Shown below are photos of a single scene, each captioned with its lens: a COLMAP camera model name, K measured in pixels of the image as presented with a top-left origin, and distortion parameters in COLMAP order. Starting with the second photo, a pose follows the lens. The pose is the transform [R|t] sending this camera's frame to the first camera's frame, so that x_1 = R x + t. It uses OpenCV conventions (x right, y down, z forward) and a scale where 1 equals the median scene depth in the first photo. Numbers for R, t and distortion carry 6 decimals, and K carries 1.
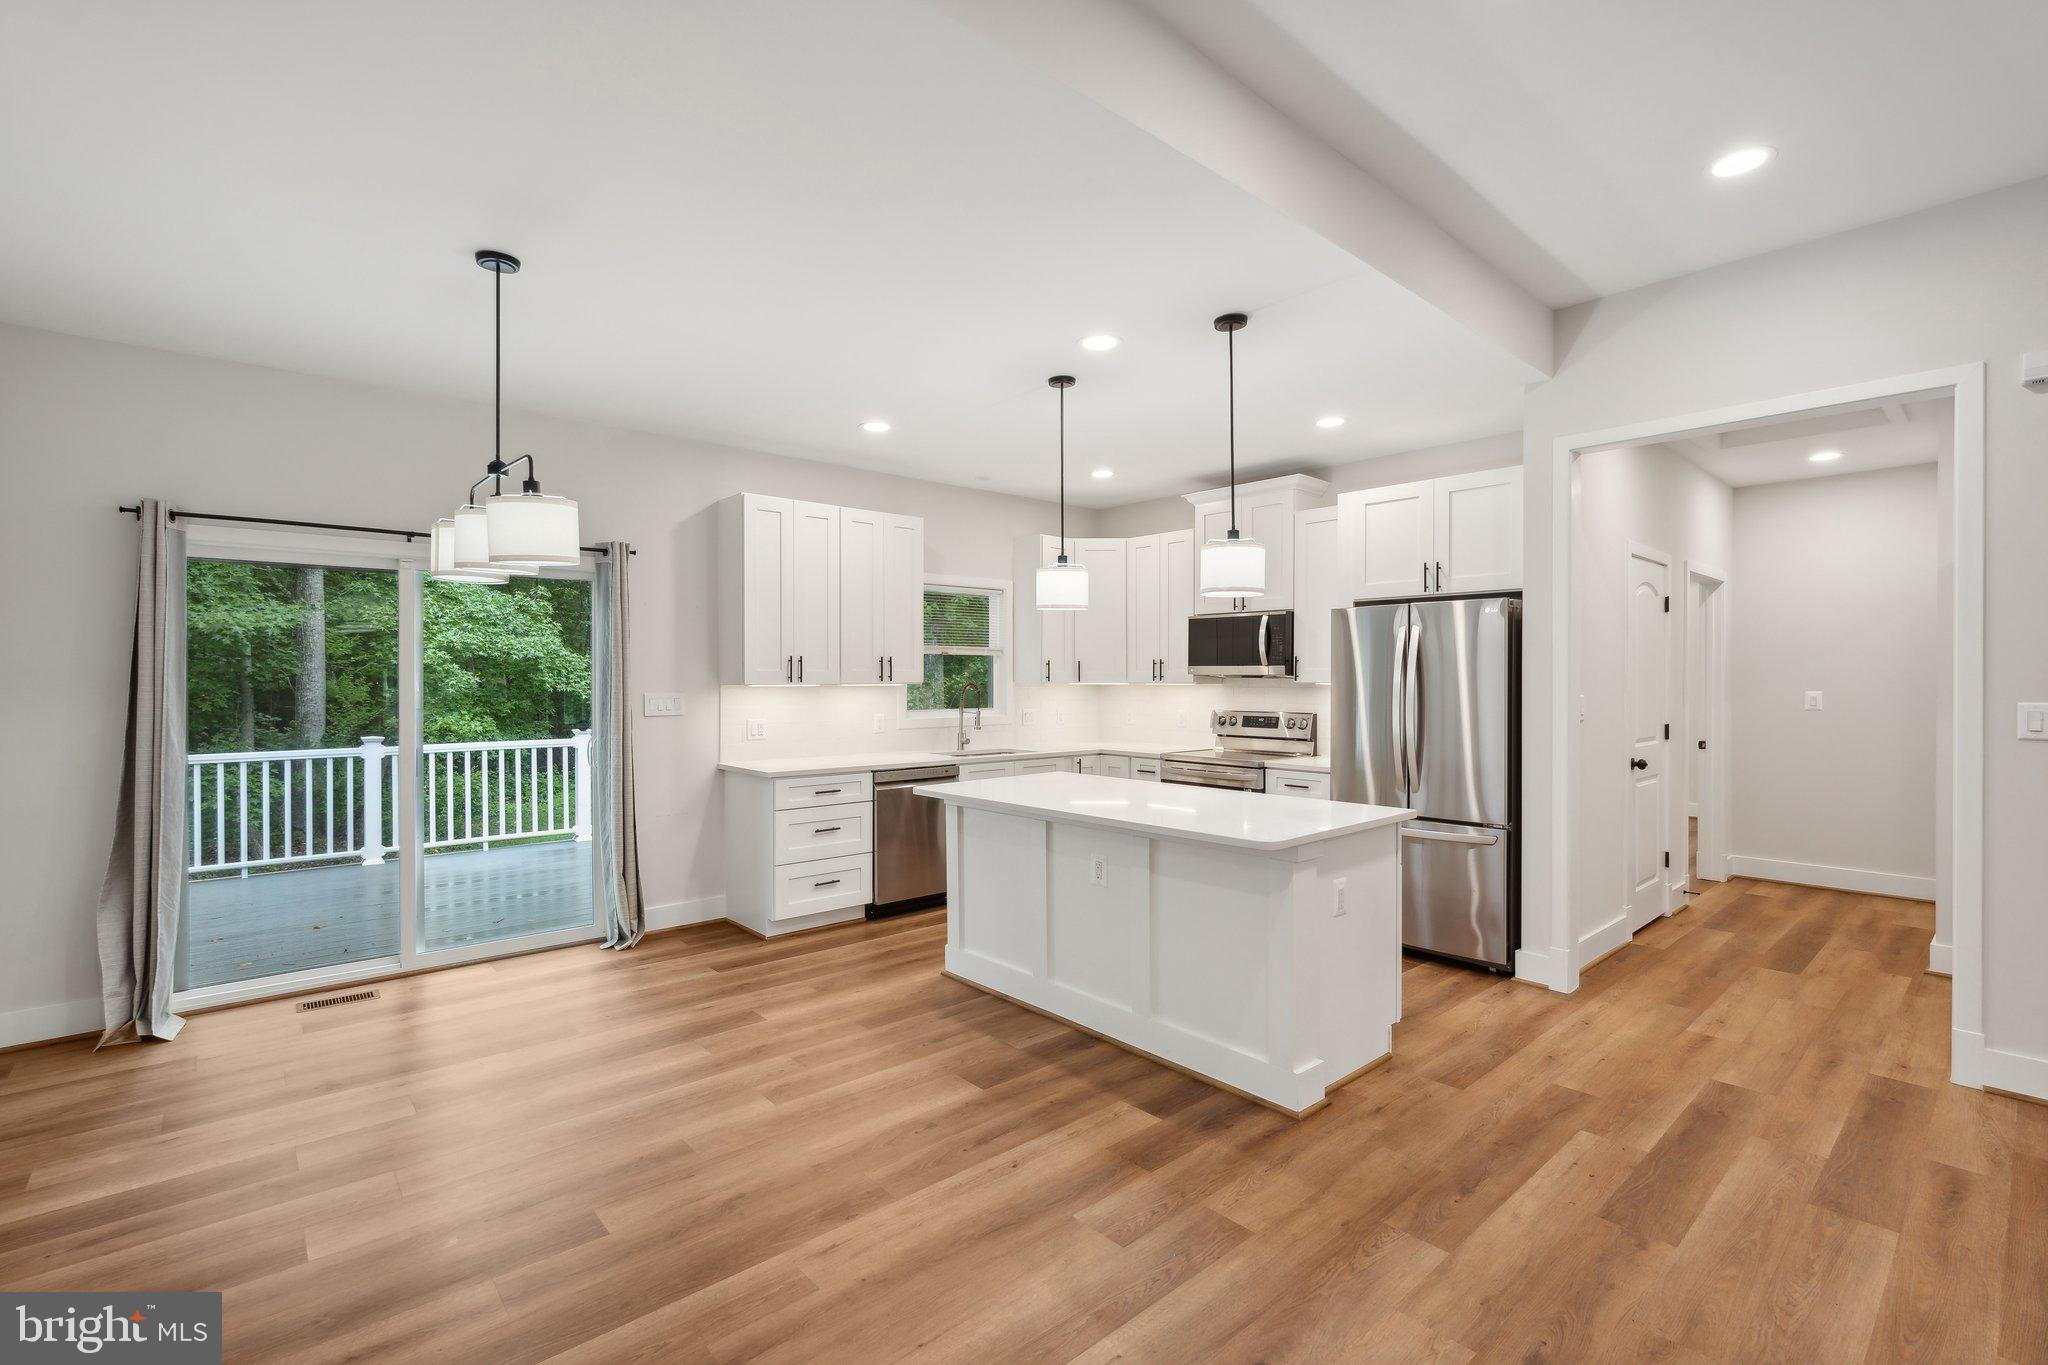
lens RADIAL K [[914.1, 0, 1024.9], [0, 914.1, 683.6], [0, 0, 1]] dist [-0.006415, 0.001349]
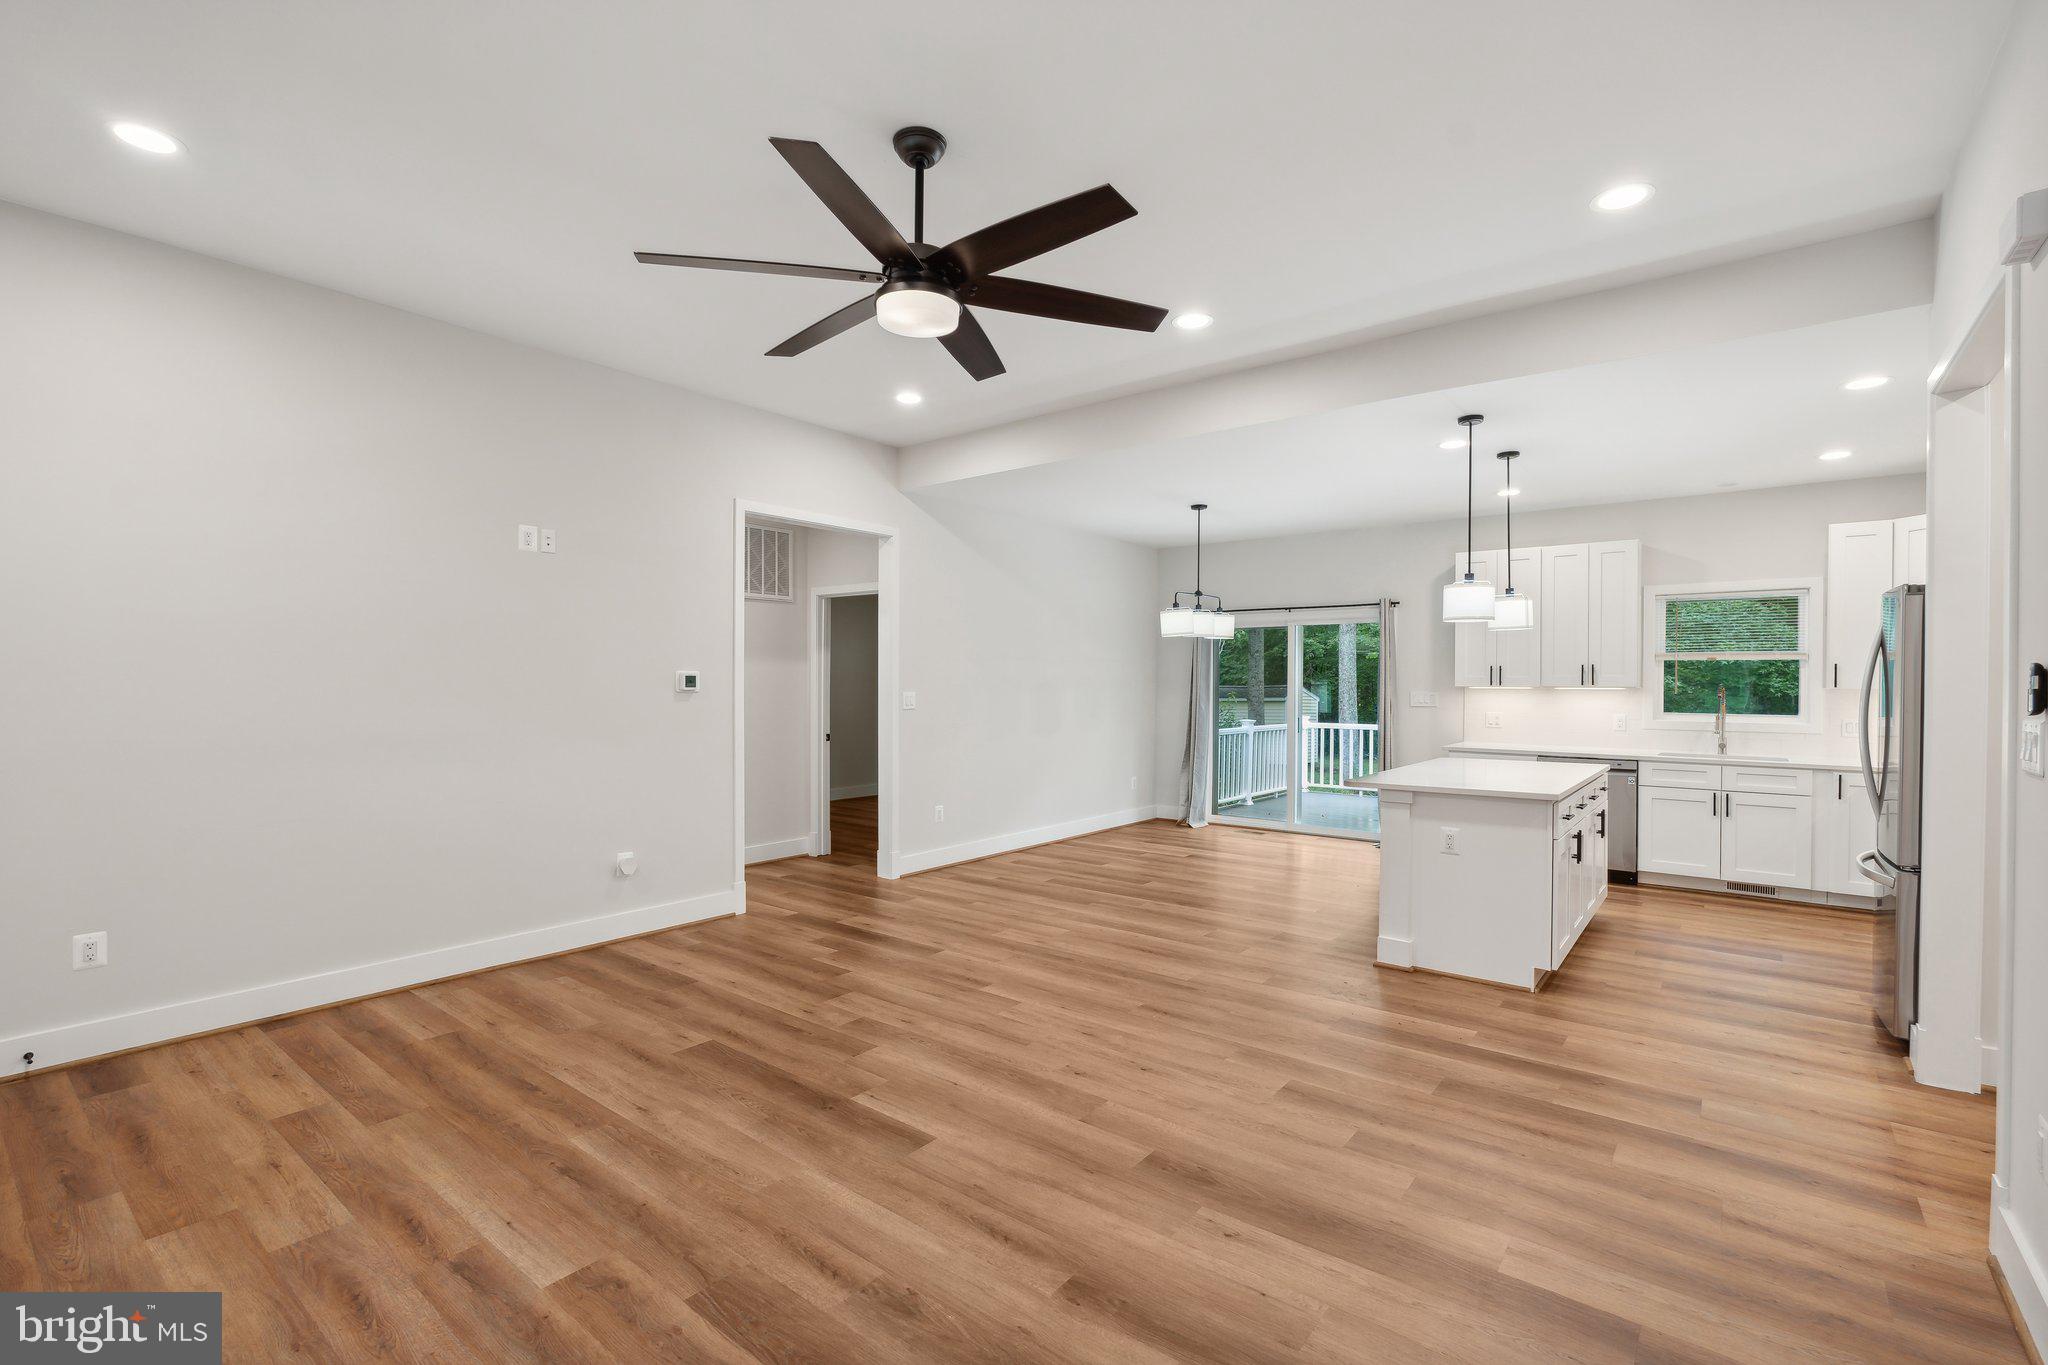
lens RADIAL K [[914.1, 0, 1027.8], [0, 914.1, 685.4], [0, 0, 1]] dist [-0.006415, 0.001349]
pose [[0.181200, 0.006502, -0.983425, 0.887935], [-0.009593, 0.999942, 0.004844, -0.001047], [0.983400, 0.008556, 0.181252, 0.066708]]
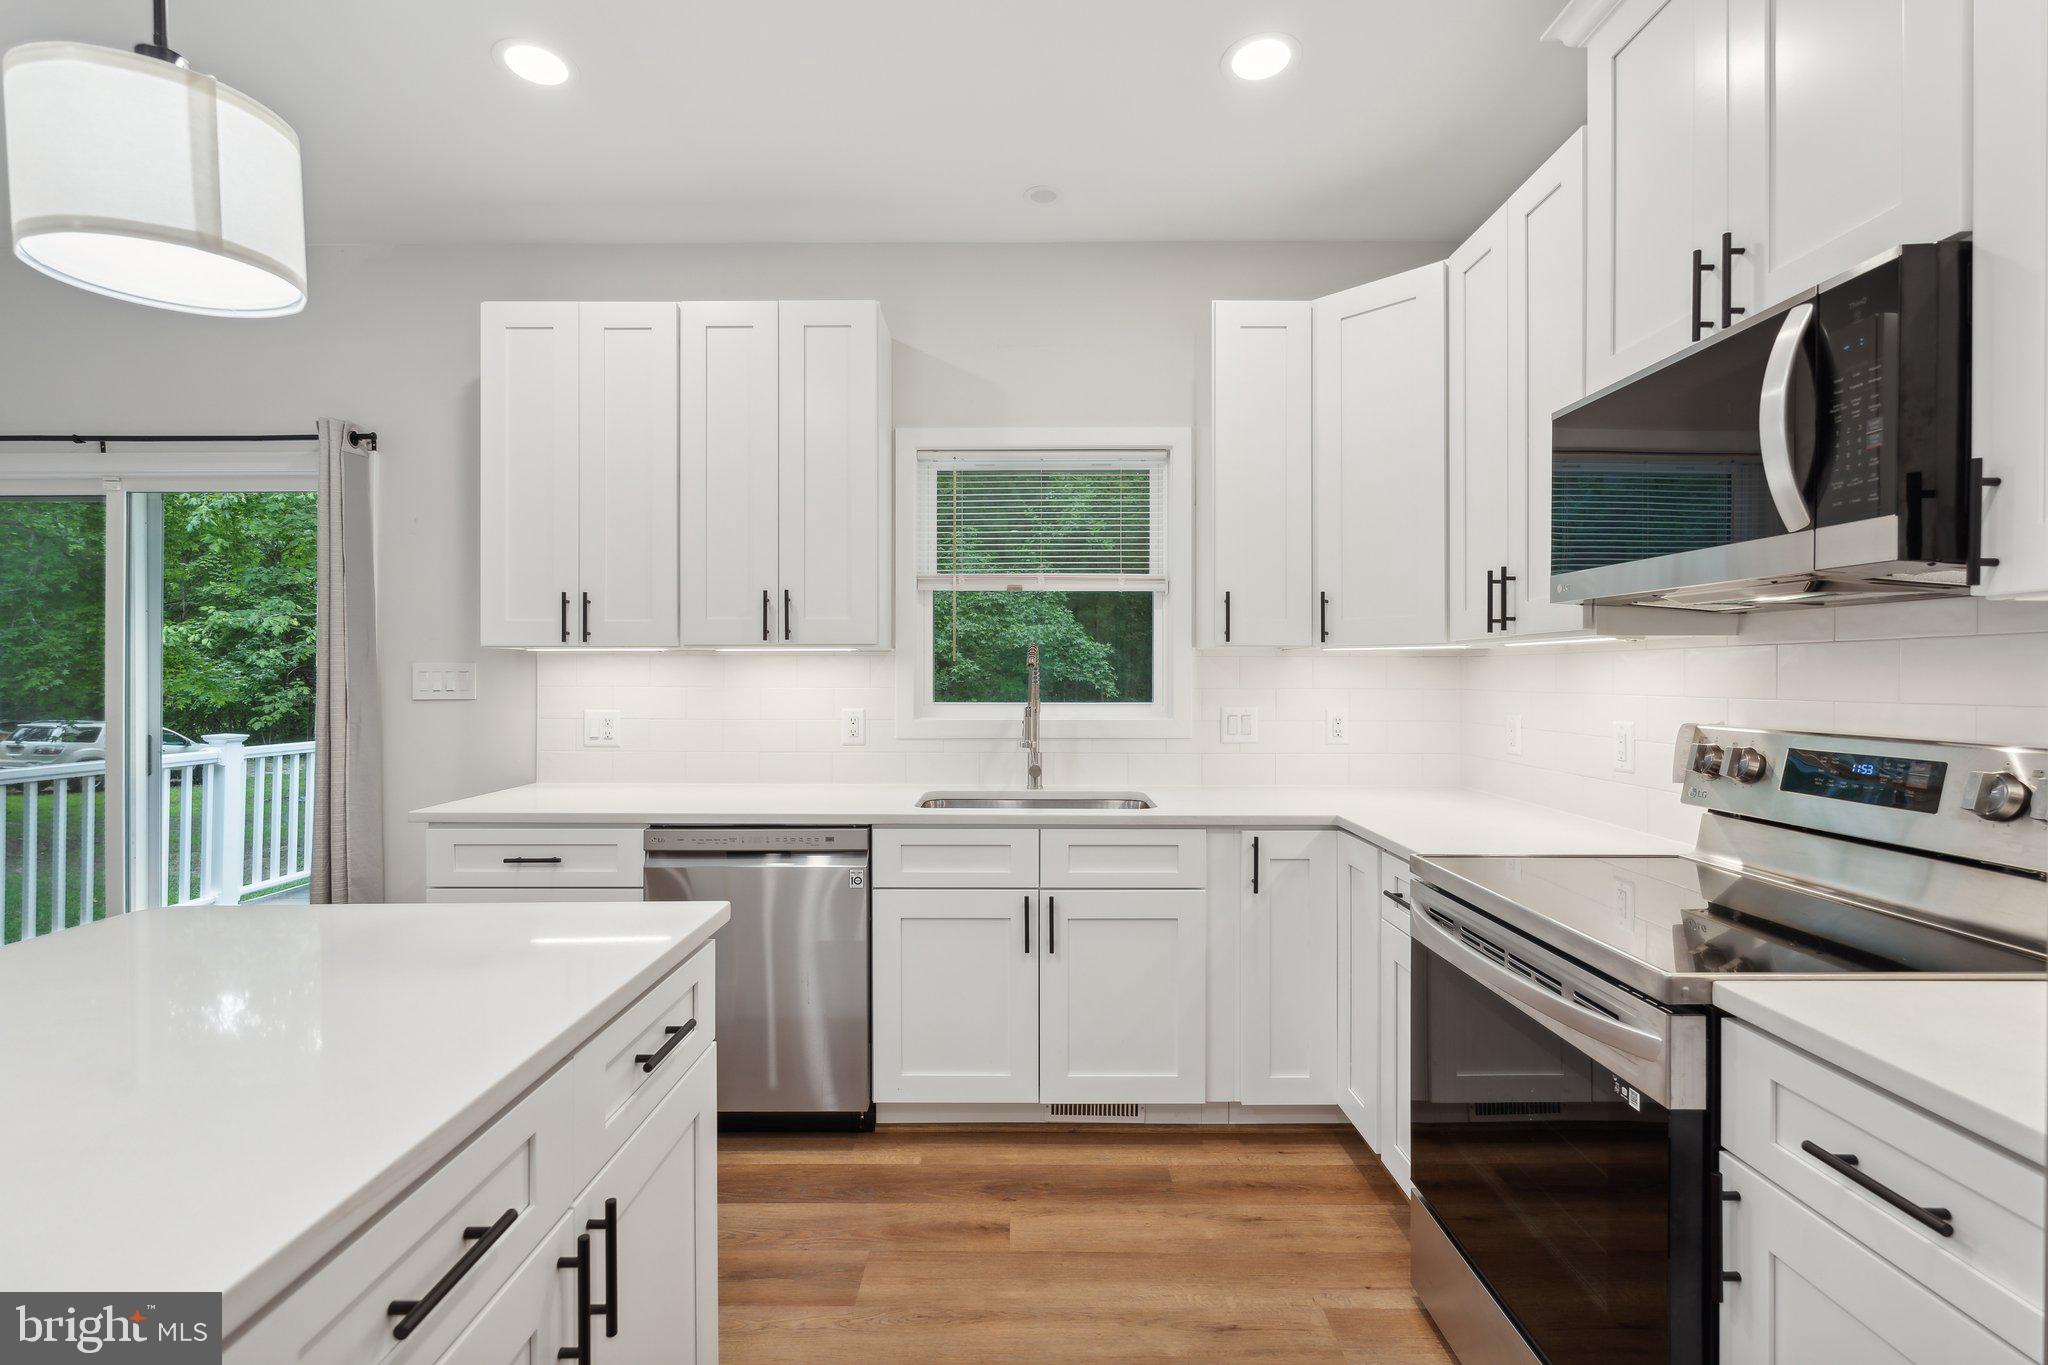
lens RADIAL K [[914.1, 0, 1017.4], [0, 914.1, 677.3], [0, 0, 1]] dist [-0.006415, 0.001349]
pose [[0.746027, 0.002446, -0.665912, 0.274164], [-0.004184, 0.999991, -0.001014, 0.017296], [0.665903, 0.003542, 0.746030, 0.721461]]
